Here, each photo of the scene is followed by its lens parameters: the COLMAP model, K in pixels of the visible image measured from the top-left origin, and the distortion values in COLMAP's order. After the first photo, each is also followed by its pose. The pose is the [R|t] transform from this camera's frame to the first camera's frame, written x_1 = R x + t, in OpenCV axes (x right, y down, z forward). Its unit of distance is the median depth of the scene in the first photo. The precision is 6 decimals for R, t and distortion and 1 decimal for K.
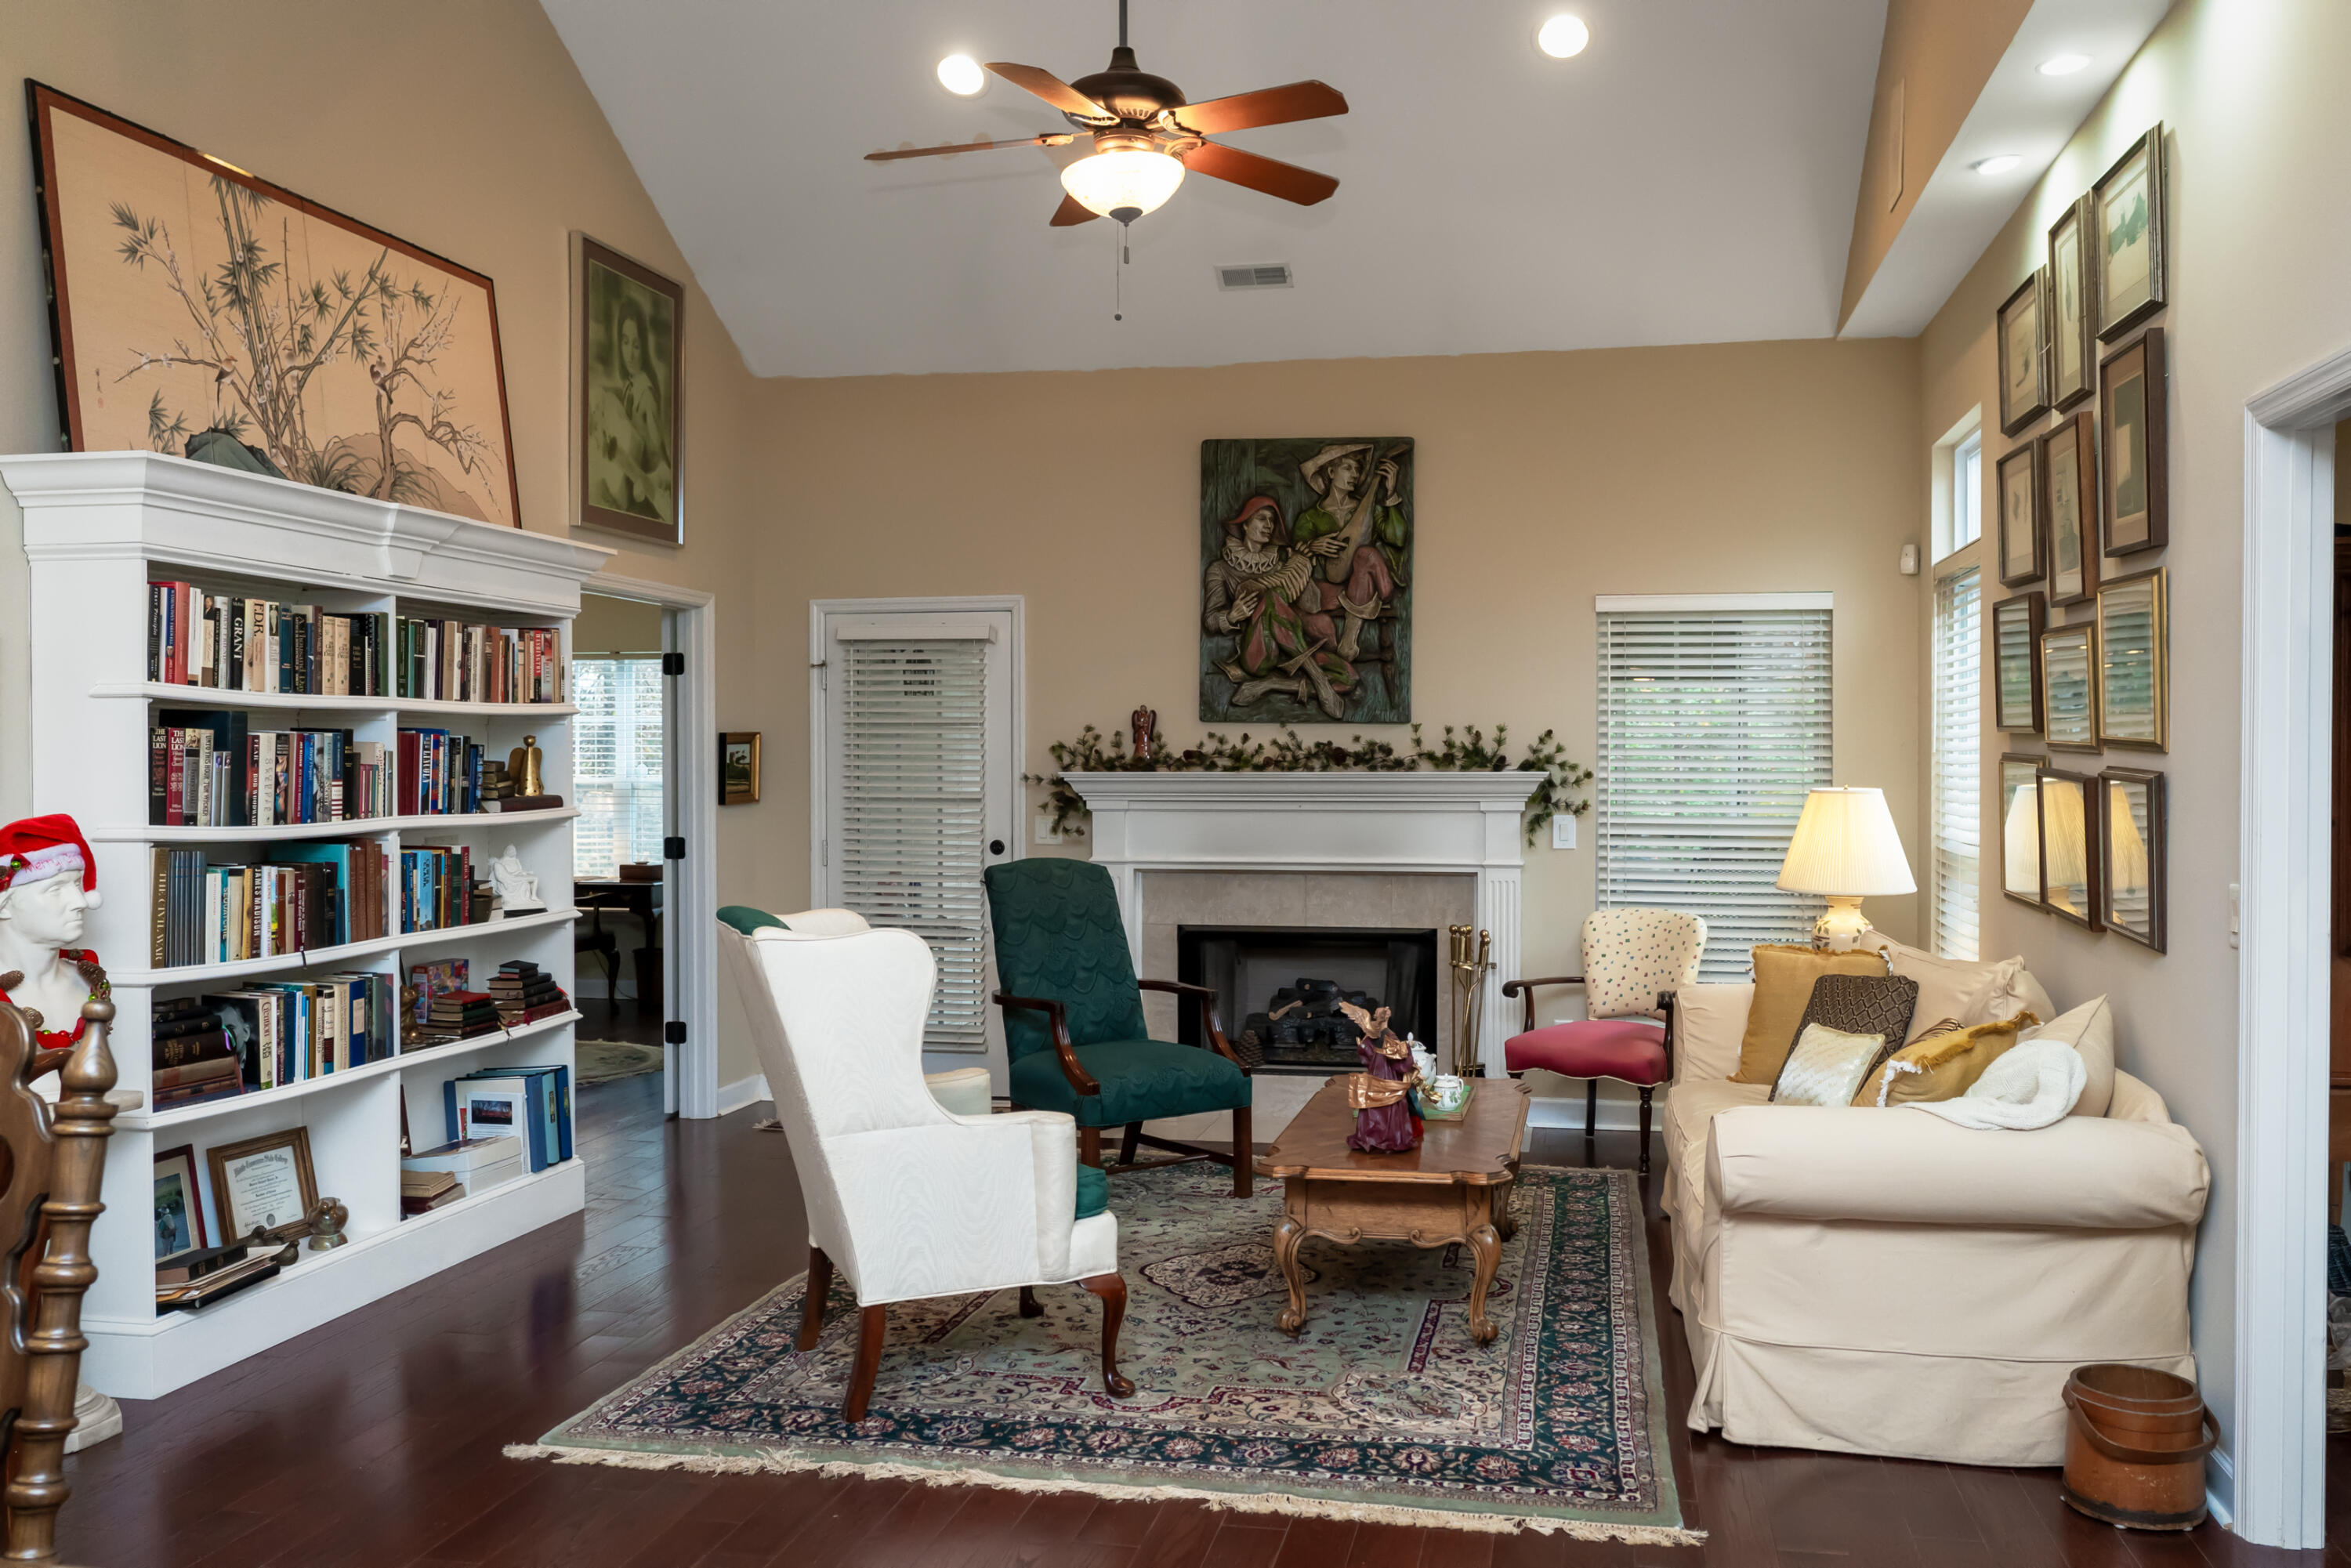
lens RADIAL K [[1919.3, 0, 1217.3], [0, 1919.3, 786.2], [0, 0, 1]] dist [-0.005154, -0.003926]
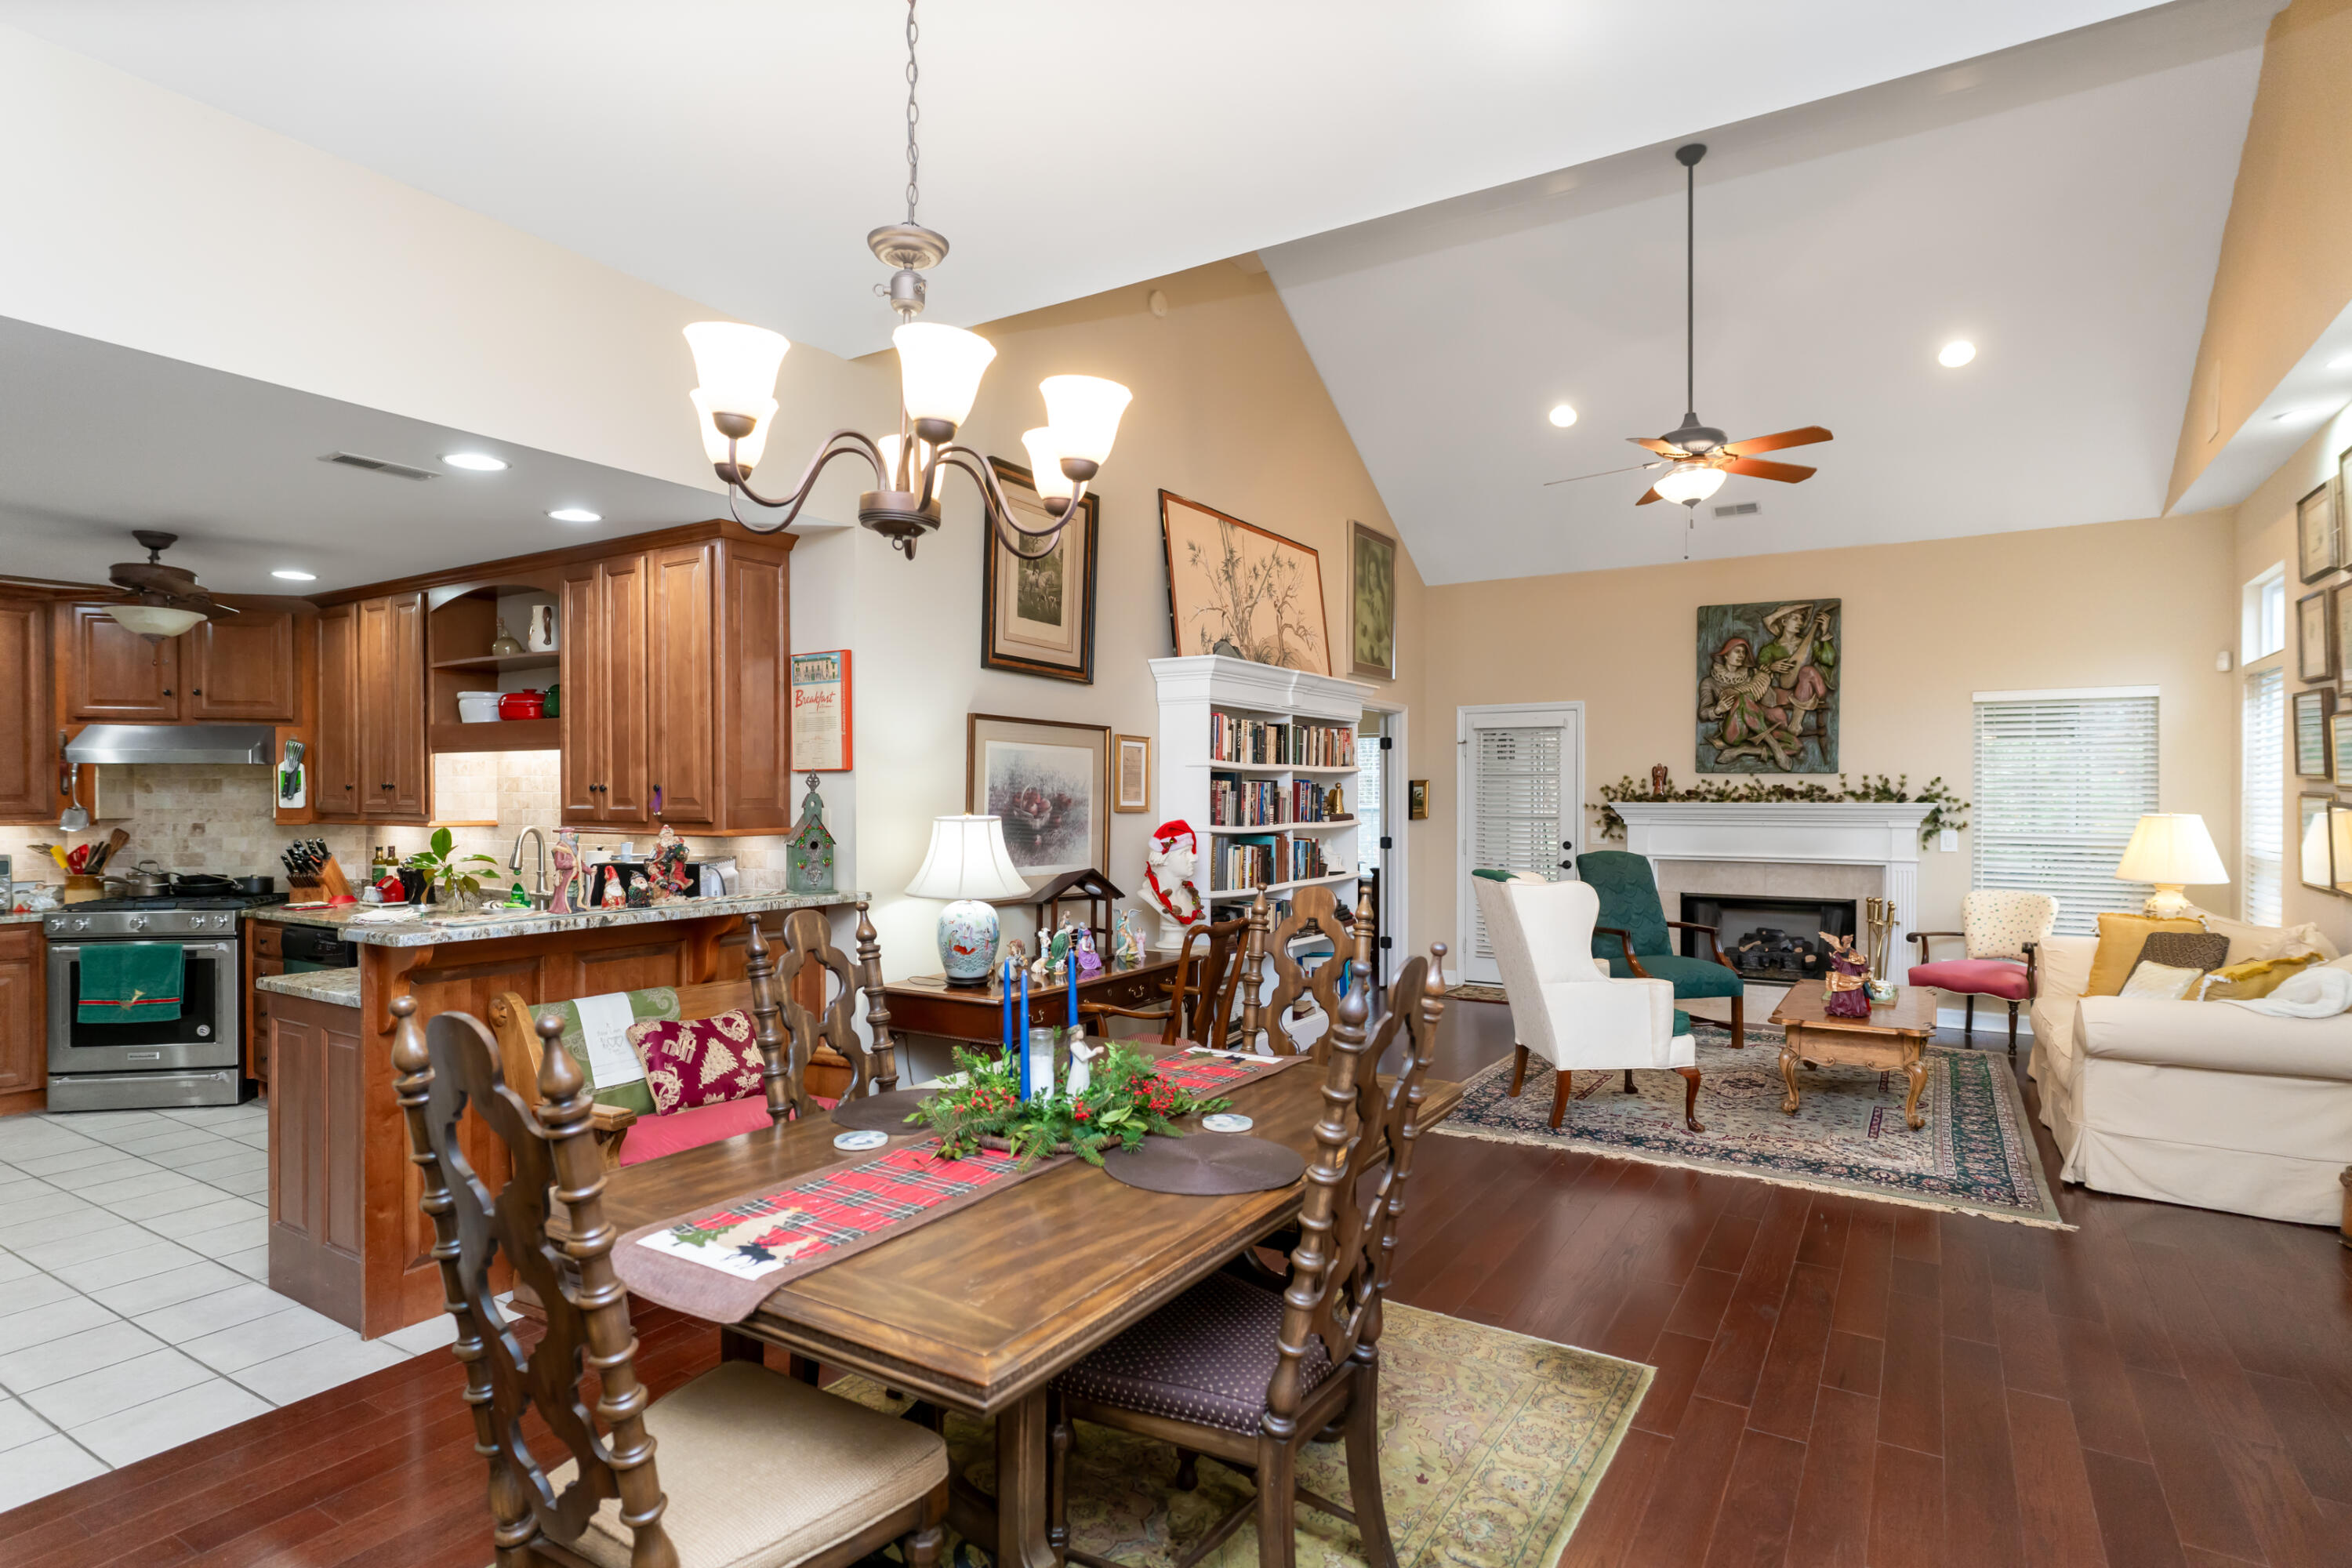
lens RADIAL K [[1220.3, 0, 1151.0], [0, 1220.3, 802.5], [0, 0, 1]] dist [-0.004631, 0.009586]
pose [[0.930293, 0.003089, -0.366805, -0.075612], [-0.005762, 0.999964, -0.006193, 0.002386], [0.366773, 0.007875, 0.930277, -0.217822]]
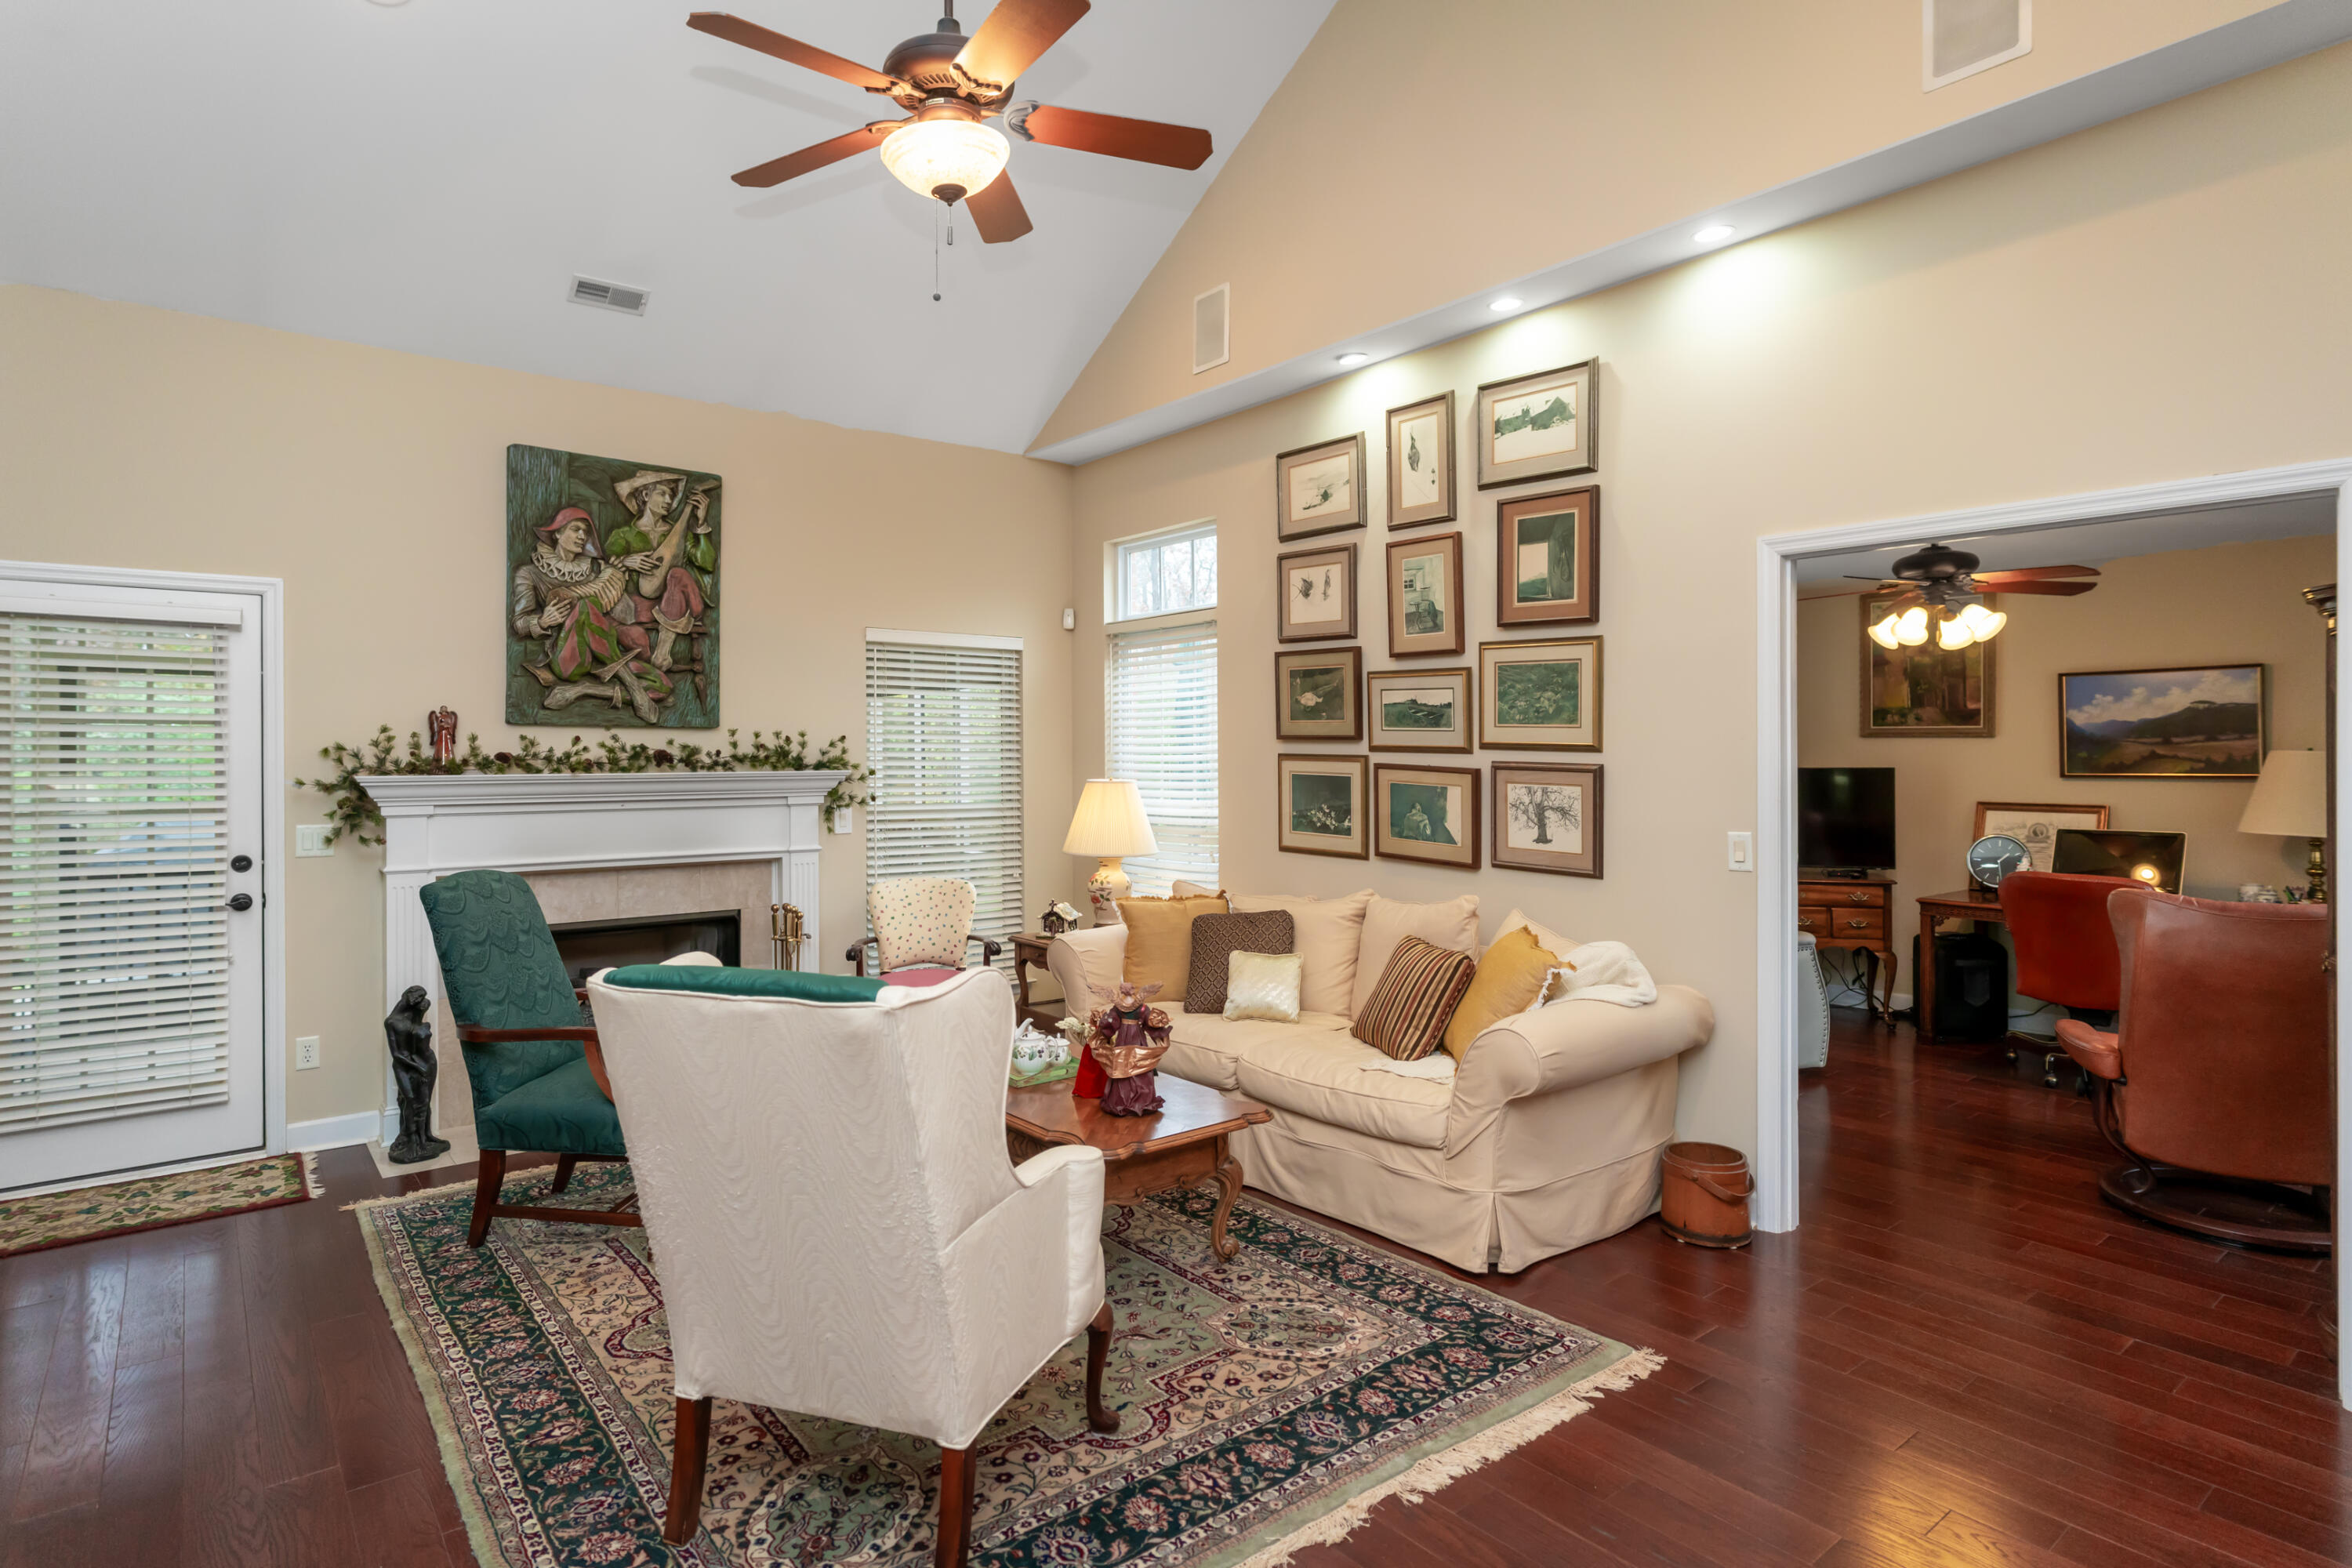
lens RADIAL K [[1248.6, 0, 1182.9], [0, 1248.6, 759.0], [0, 0, 1]] dist [-0.005780, 0.000410]
pose [[0.648761, -0.003355, 0.760985, -0.336911], [0.014702, 0.999859, -0.008126, -0.005985], [-0.760850, 0.016460, 0.648719, 0.384661]]
